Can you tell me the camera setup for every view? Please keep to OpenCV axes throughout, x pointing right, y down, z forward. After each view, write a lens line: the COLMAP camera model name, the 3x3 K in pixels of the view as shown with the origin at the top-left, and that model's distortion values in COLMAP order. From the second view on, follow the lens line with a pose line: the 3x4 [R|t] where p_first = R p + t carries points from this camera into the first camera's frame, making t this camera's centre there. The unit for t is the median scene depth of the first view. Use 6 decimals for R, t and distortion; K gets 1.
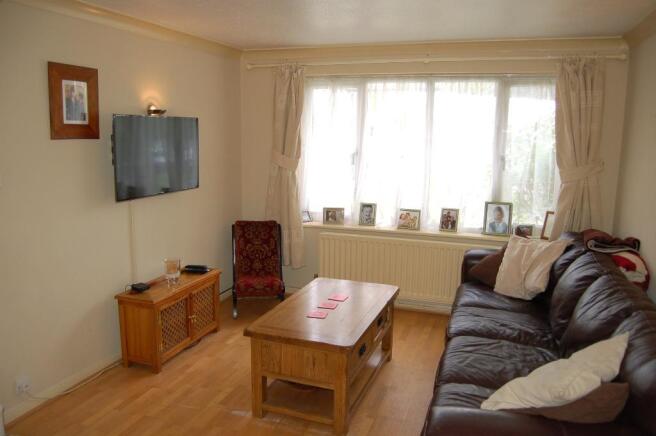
lens RADIAL K [[512.9, 0, 317.7], [0, 512.9, 225.7], [0, 0, 1]] dist [-0.100244, 0.045214]
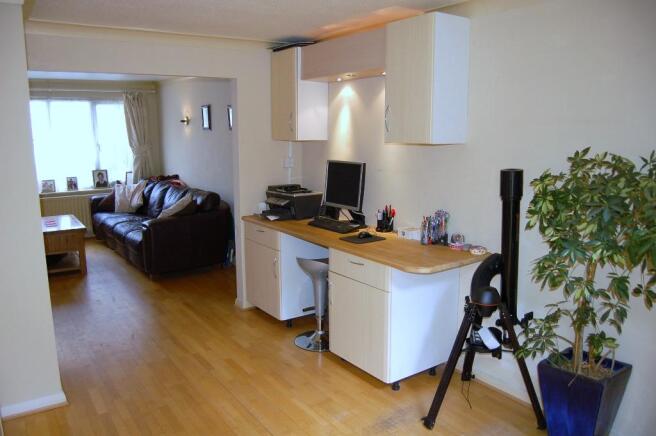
lens RADIAL K [[512.9, 0, 317.7], [0, 512.9, 225.7], [0, 0, 1]] dist [-0.100244, 0.045214]
pose [[0.568910, -0.150776, 0.808460, -0.737974], [0.165942, 0.983876, 0.066718, 0.172019], [-0.805484, 0.096201, 0.584757, -0.695333]]
